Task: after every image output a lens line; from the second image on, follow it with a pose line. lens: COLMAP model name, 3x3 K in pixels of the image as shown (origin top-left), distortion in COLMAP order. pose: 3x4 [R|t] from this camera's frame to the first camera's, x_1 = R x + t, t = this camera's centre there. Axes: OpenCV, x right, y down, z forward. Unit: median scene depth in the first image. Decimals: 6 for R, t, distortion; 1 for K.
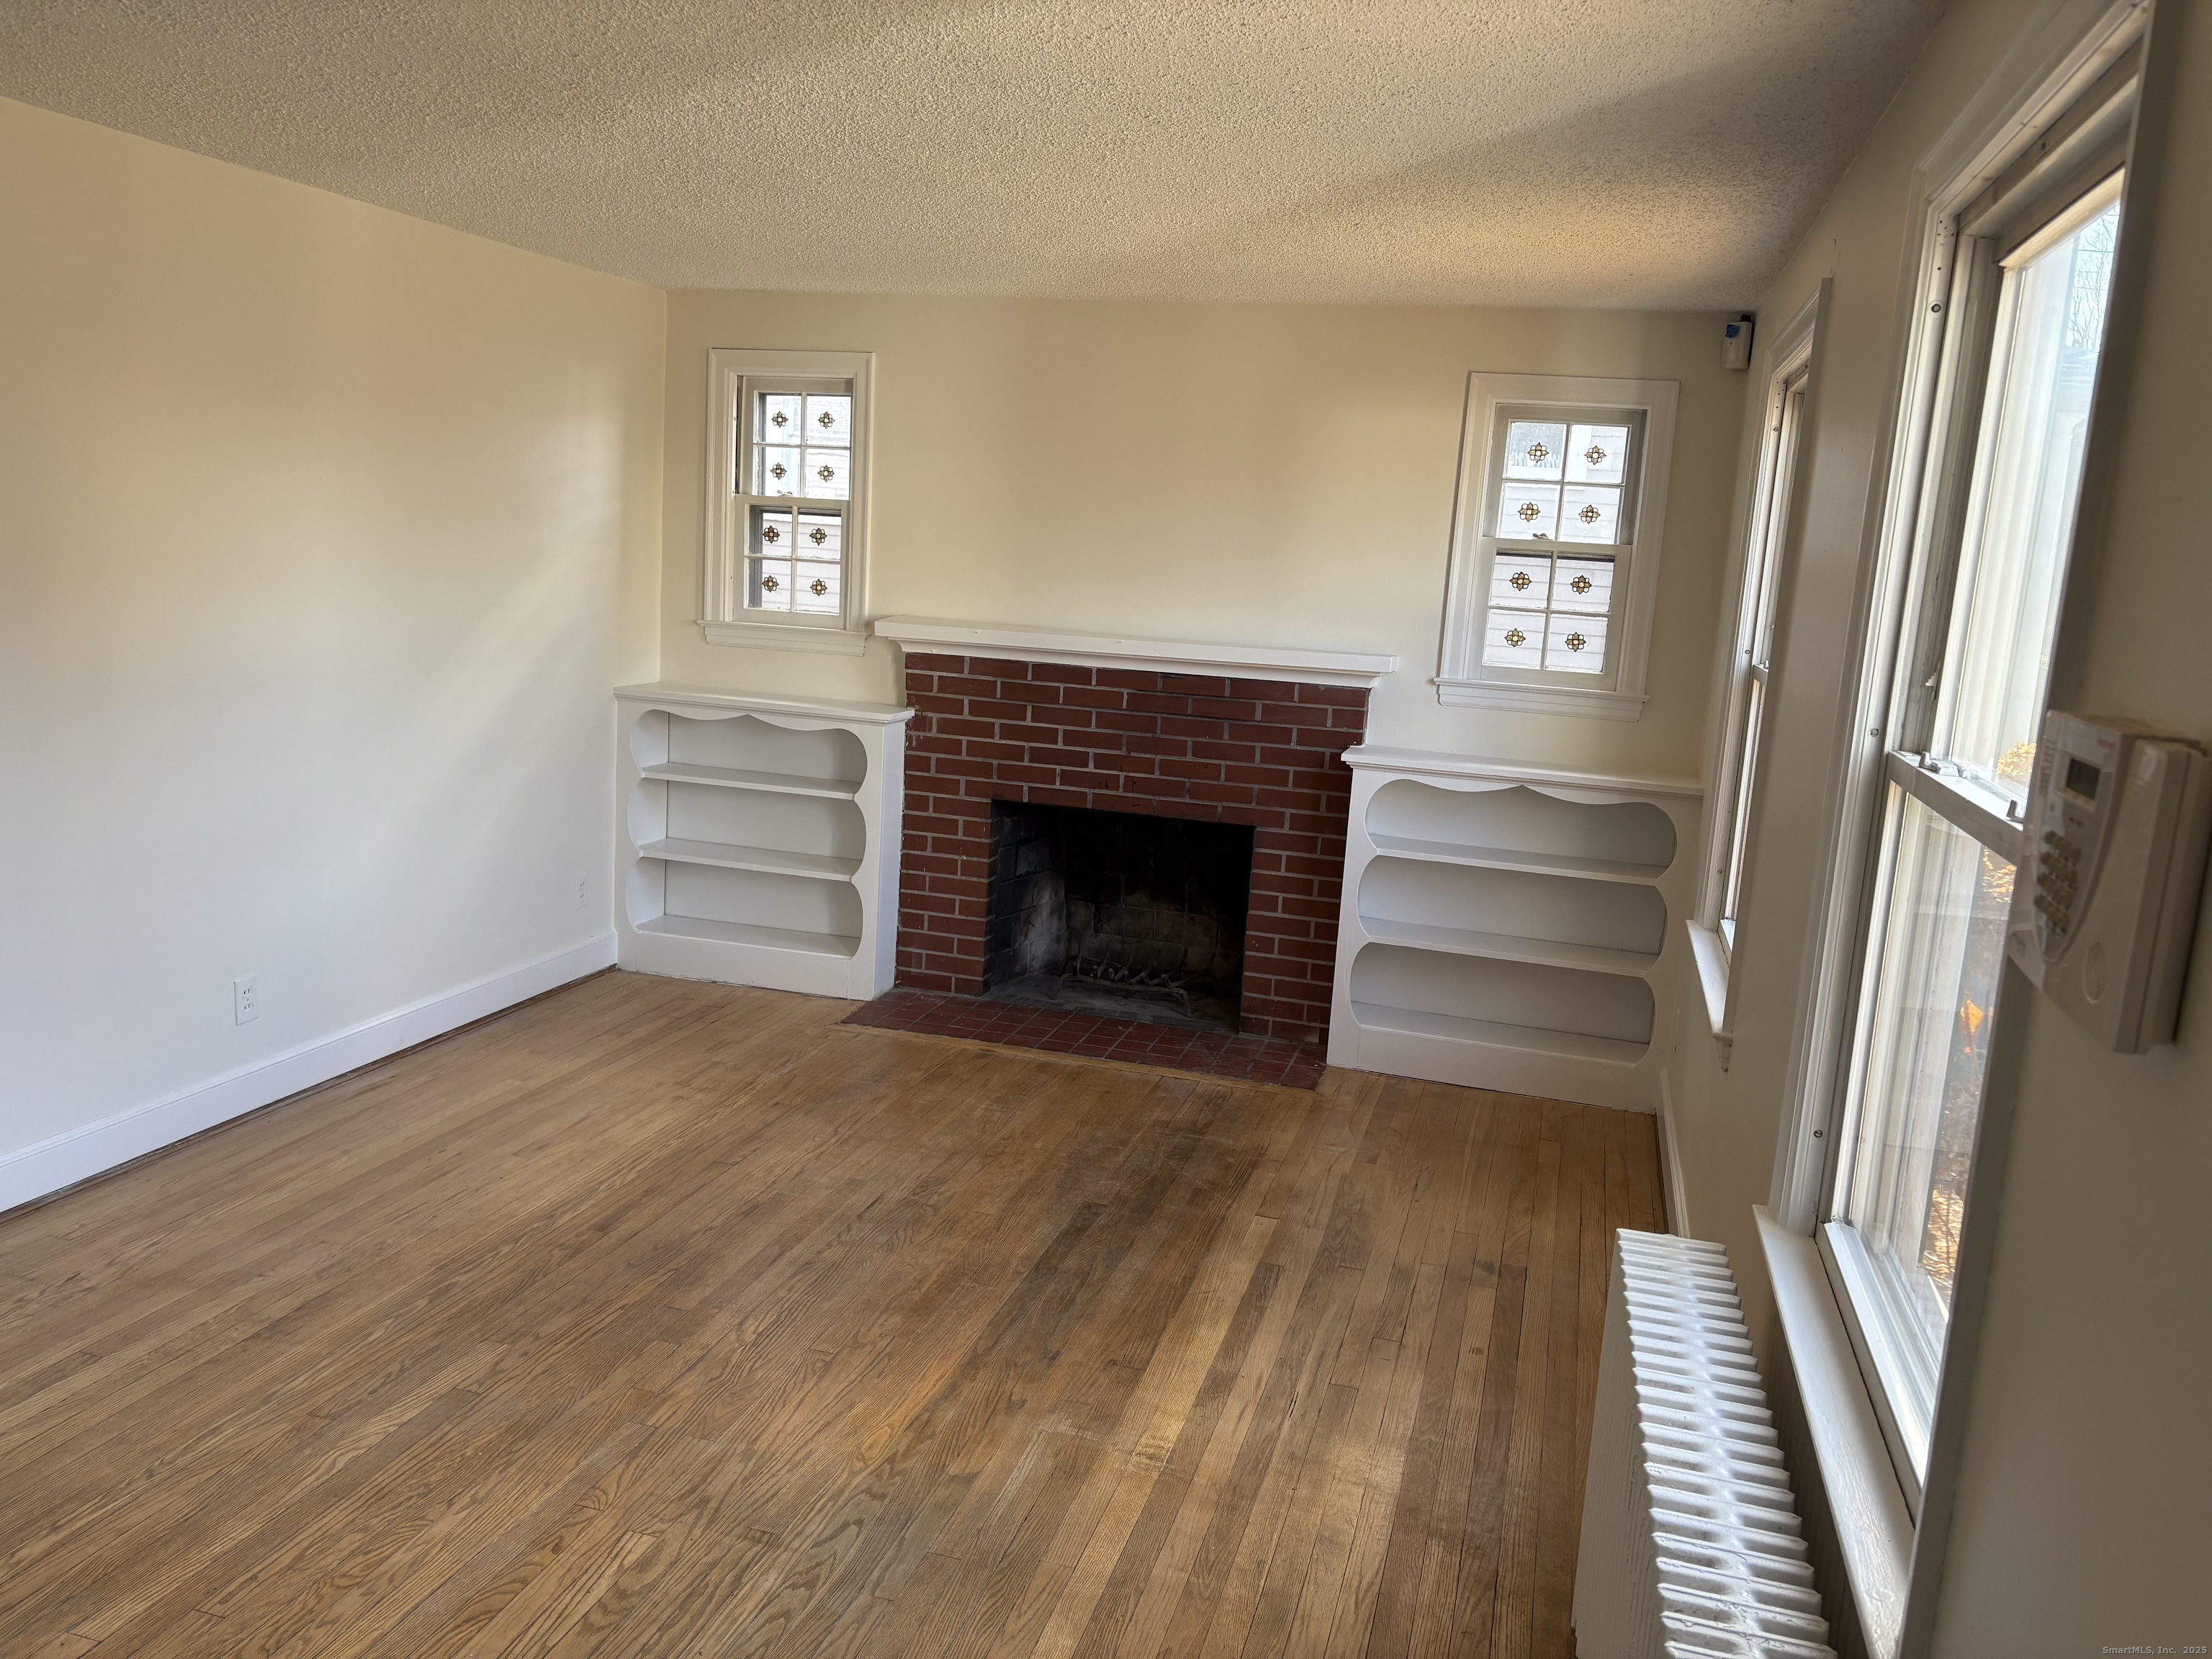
lens RADIAL K [[1717.2, 0, 1092.0], [0, 1717.2, 834.2], [0, 0, 1]] dist [0.087780, -0.024760]
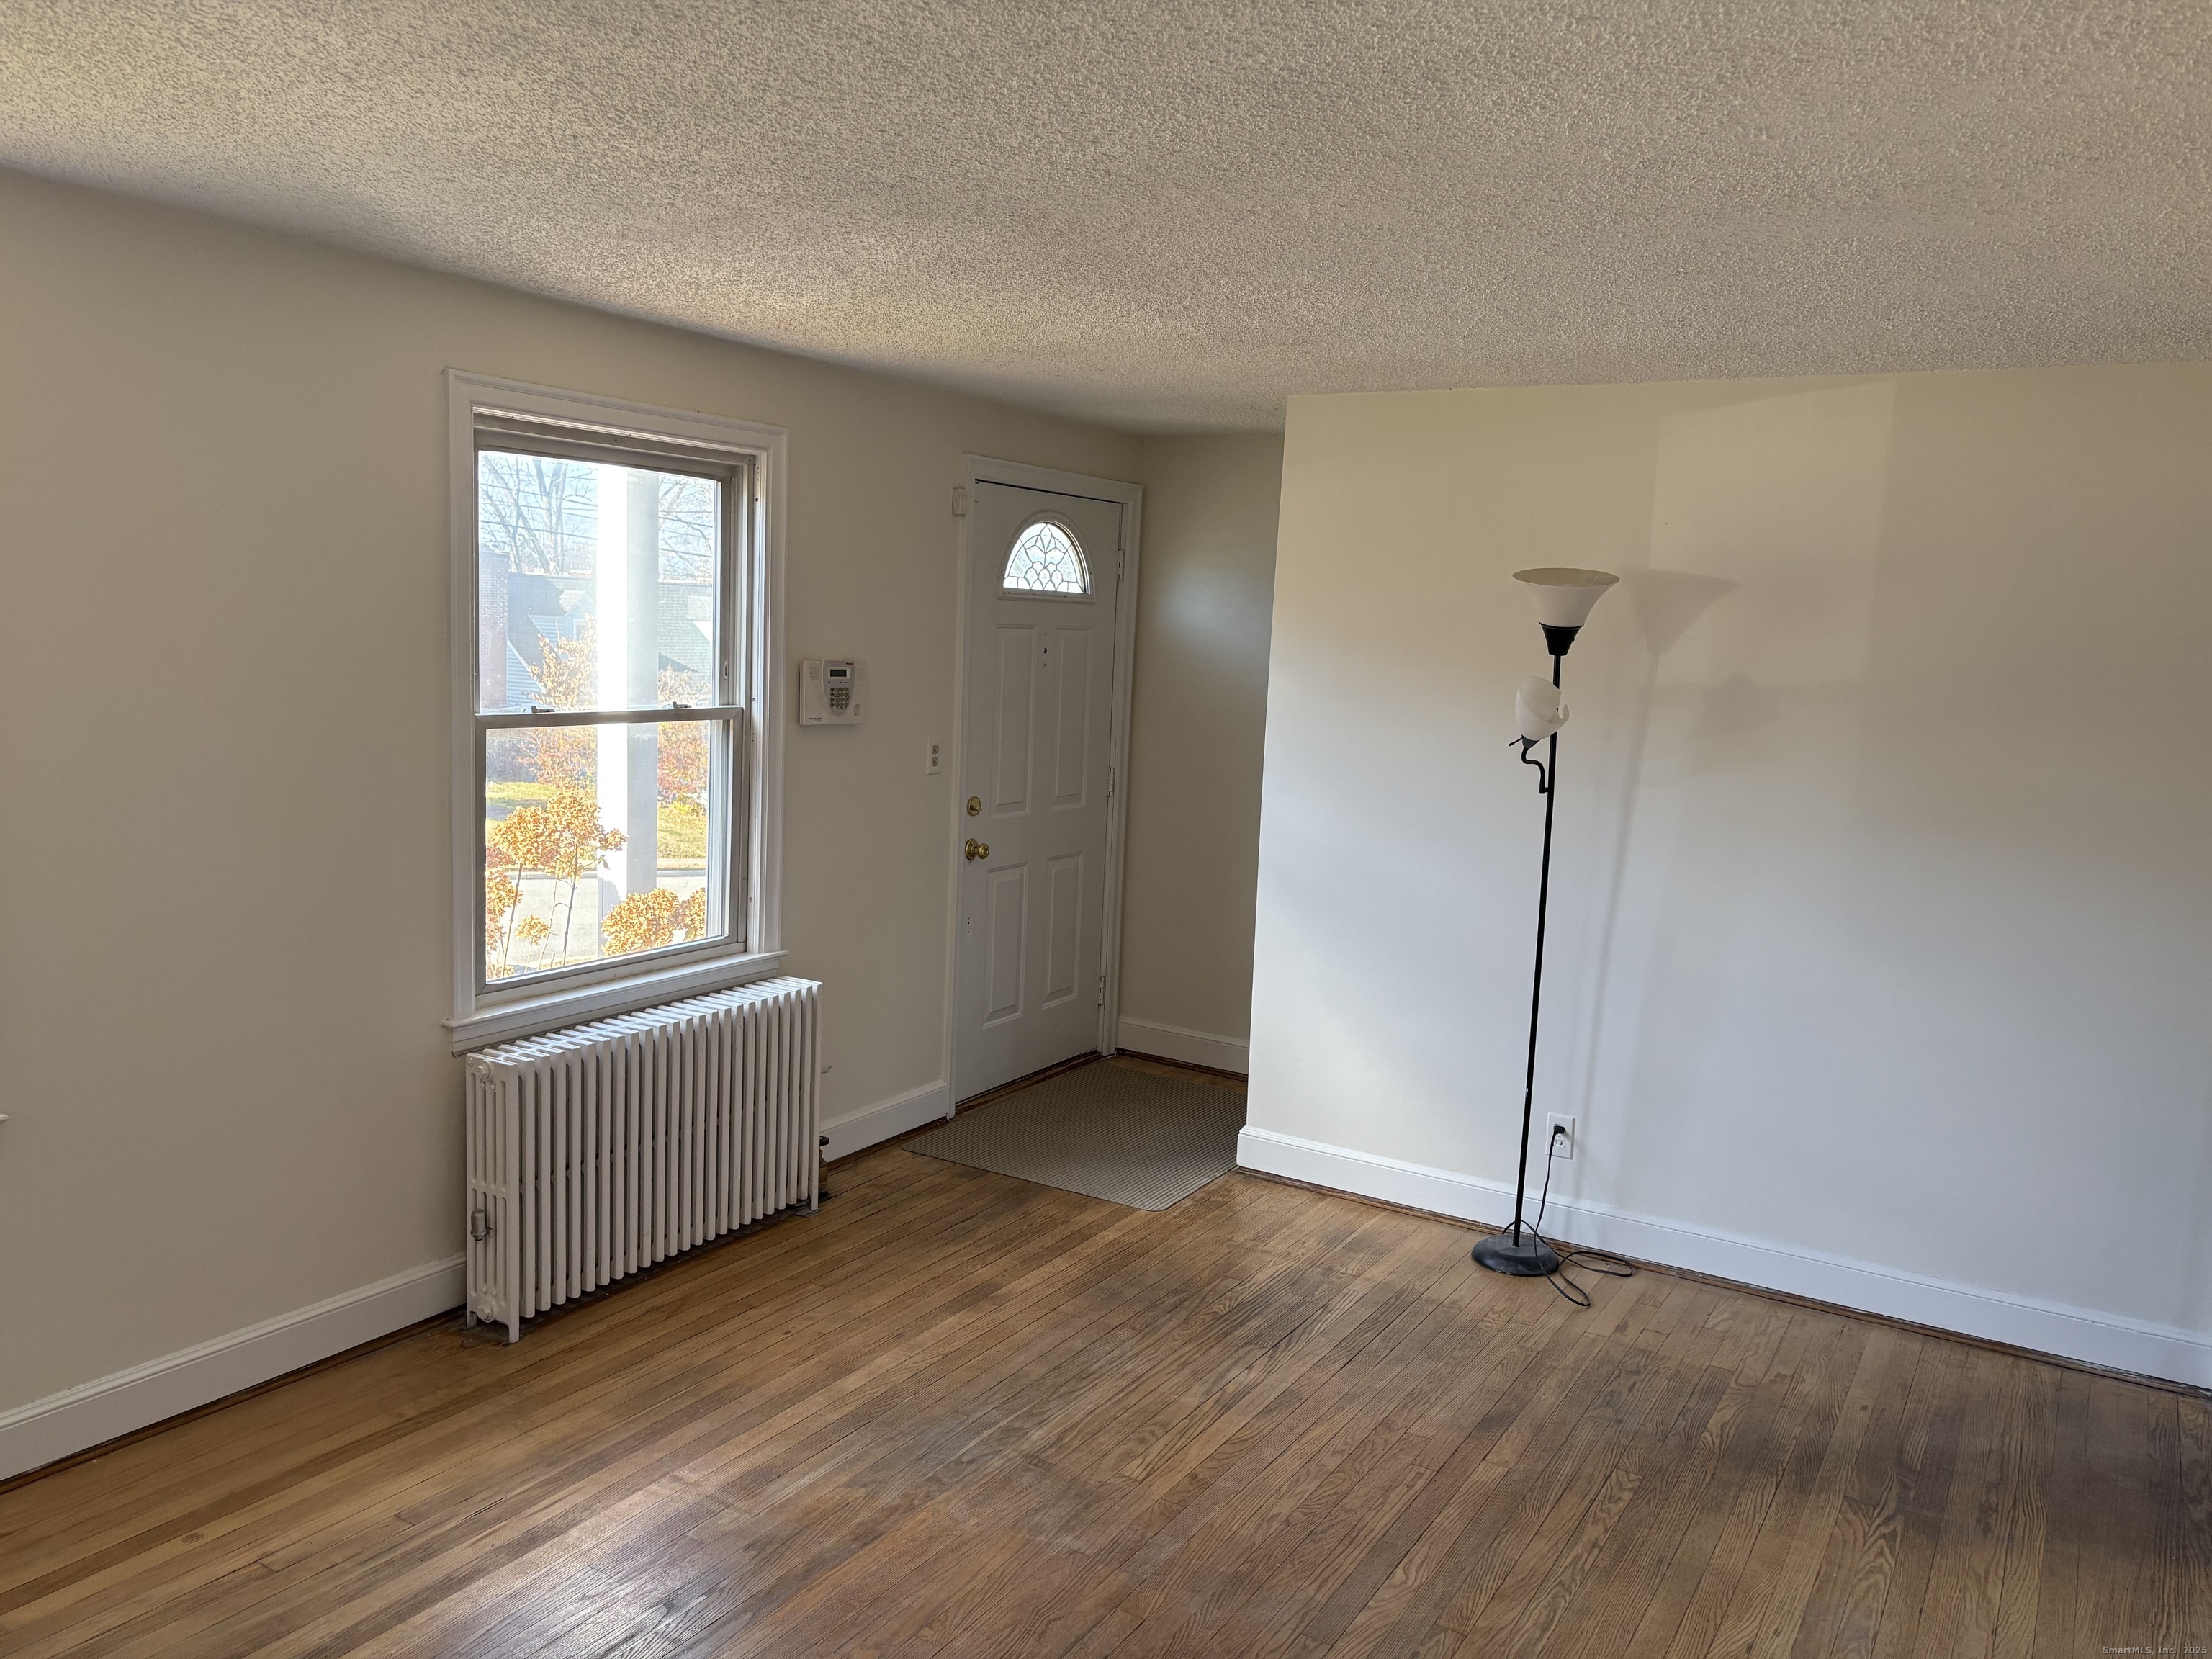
lens RADIAL K [[1717.2, 0, 1116.6], [0, 1717.2, 835.2], [0, 0, 1]] dist [0.087780, -0.024760]
pose [[-0.964157, -0.130309, 0.231130, -0.429956], [-0.055305, 0.950658, 0.305271, -0.371488], [-0.259505, 0.281547, -0.923790, 1.826067]]
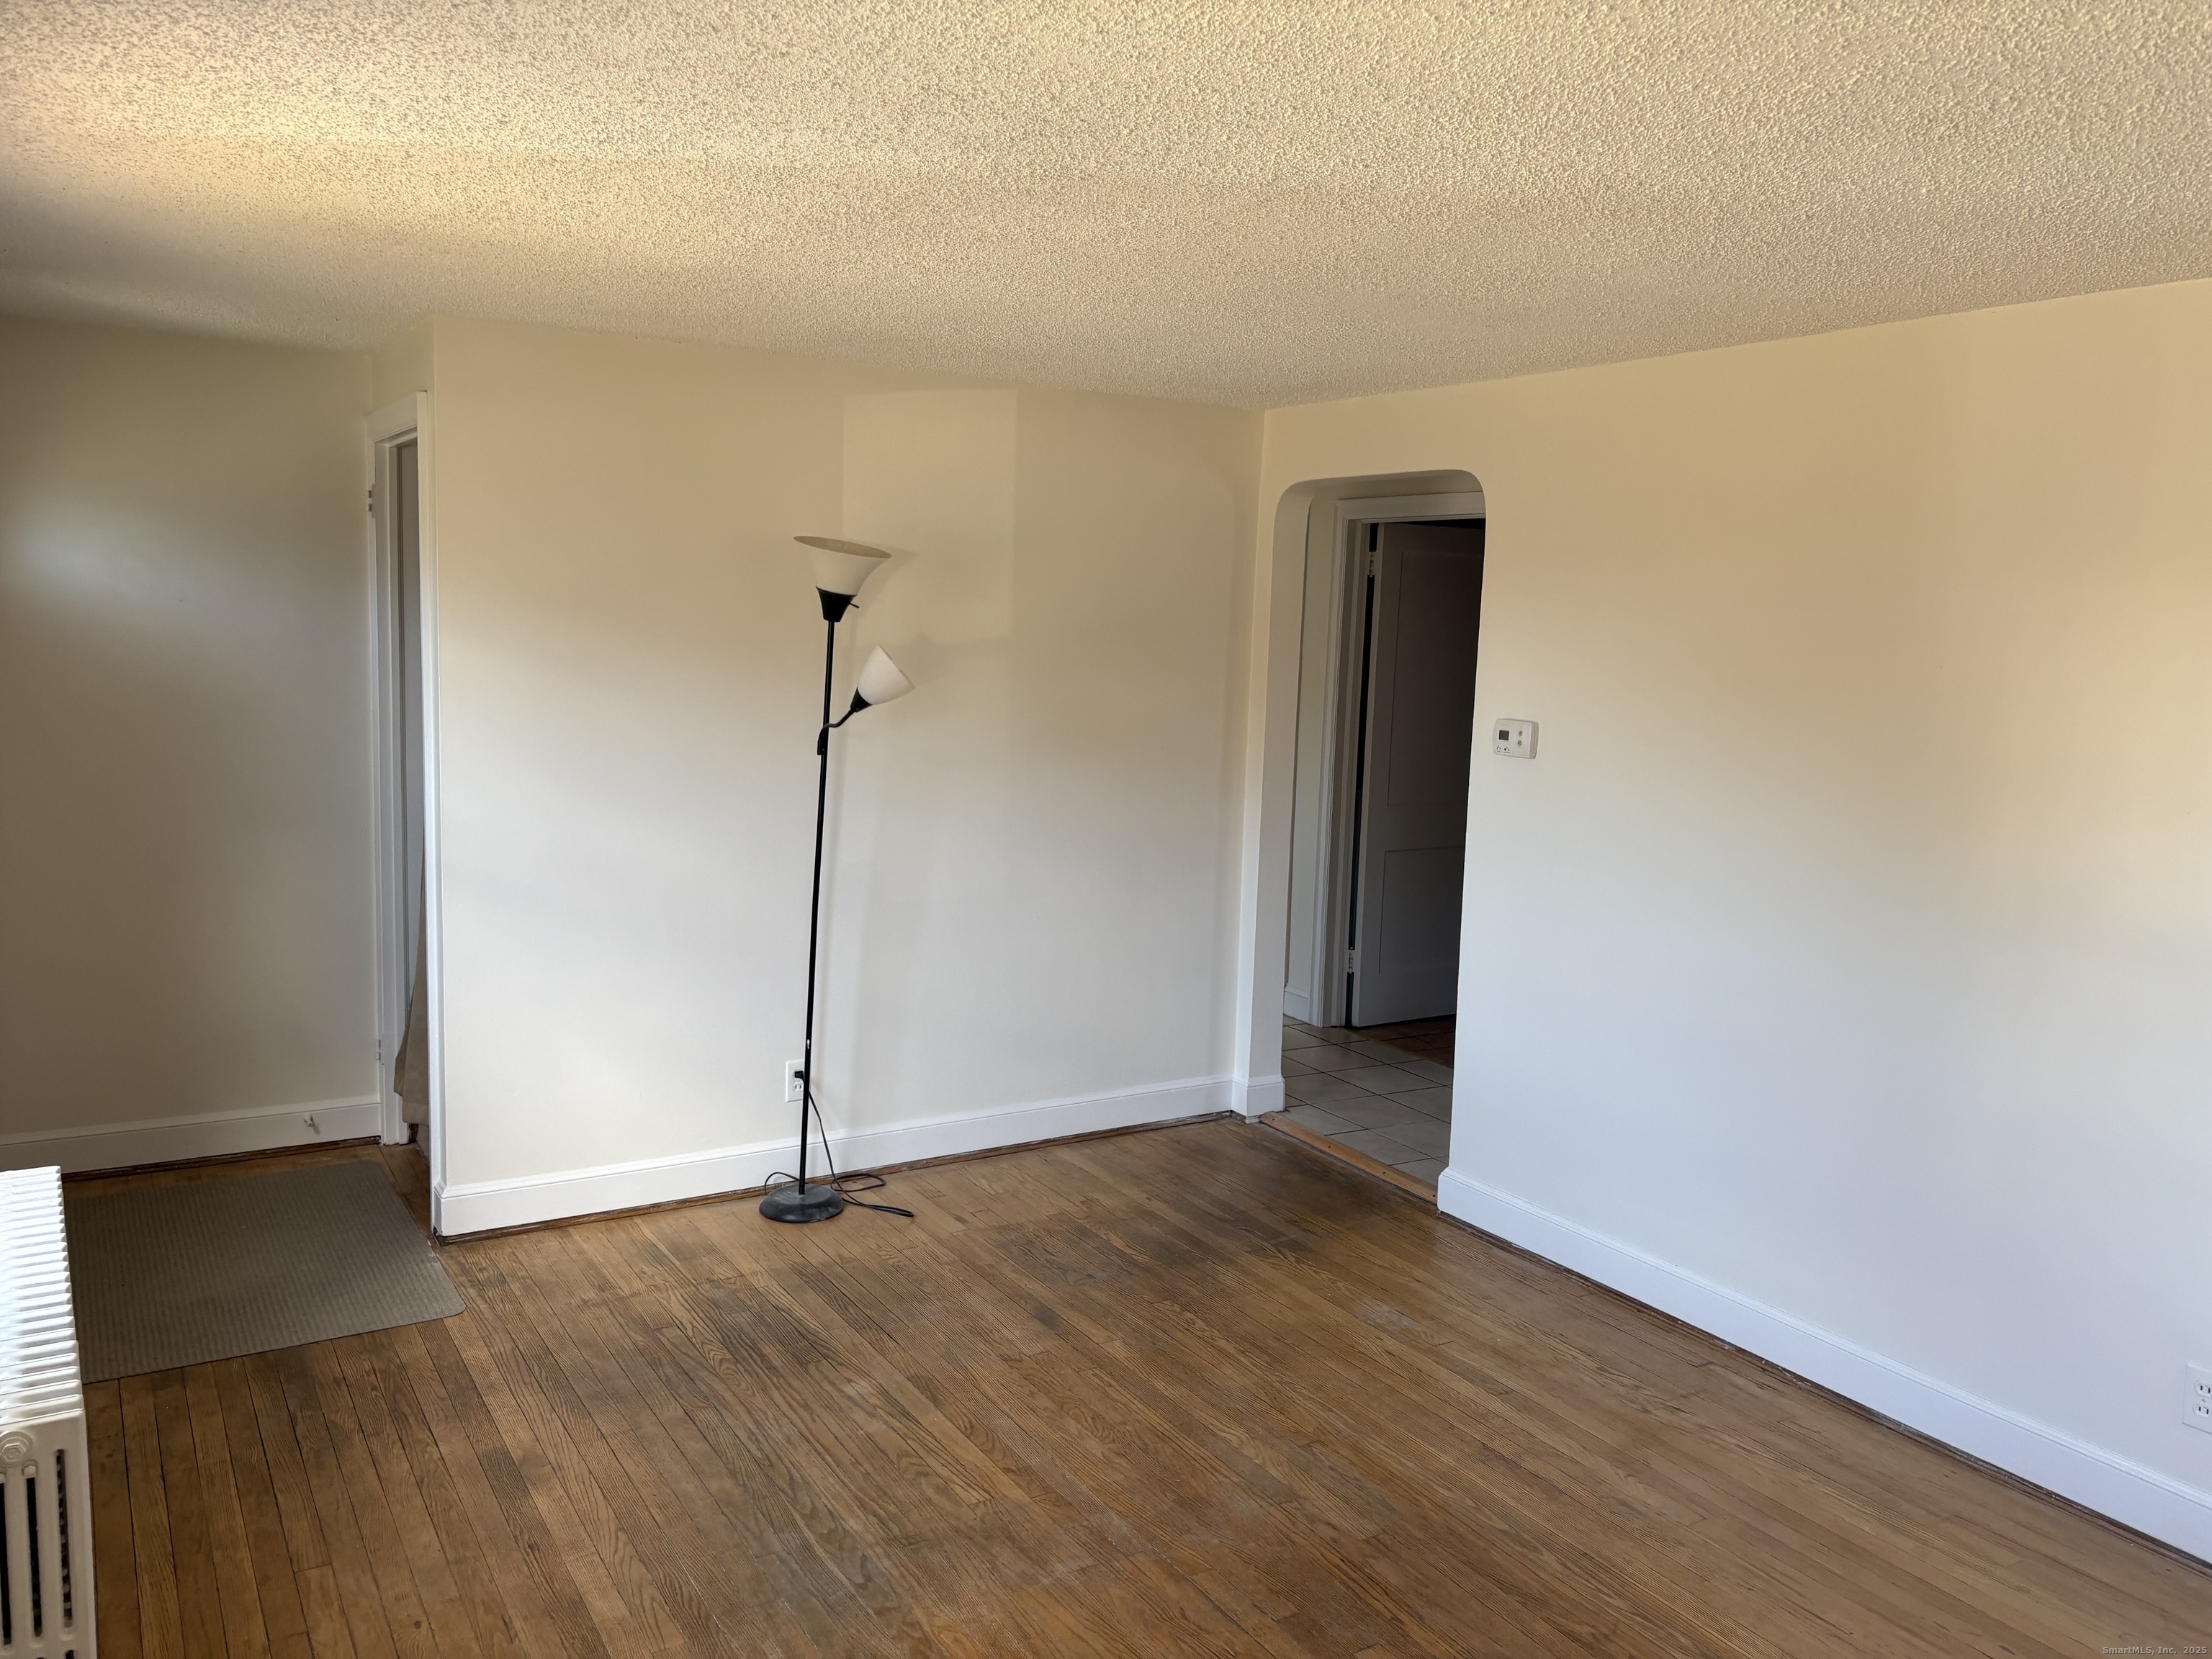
lens RADIAL K [[1717.2, 0, 1100.3], [0, 1717.2, 821.6], [0, 0, 1]] dist [0.087780, -0.024760]
pose [[-0.669080, 0.015609, -0.743026, 0.511970], [-0.195987, 0.960683, 0.196663, -0.268575], [0.716883, 0.277207, -0.639715, 1.532364]]
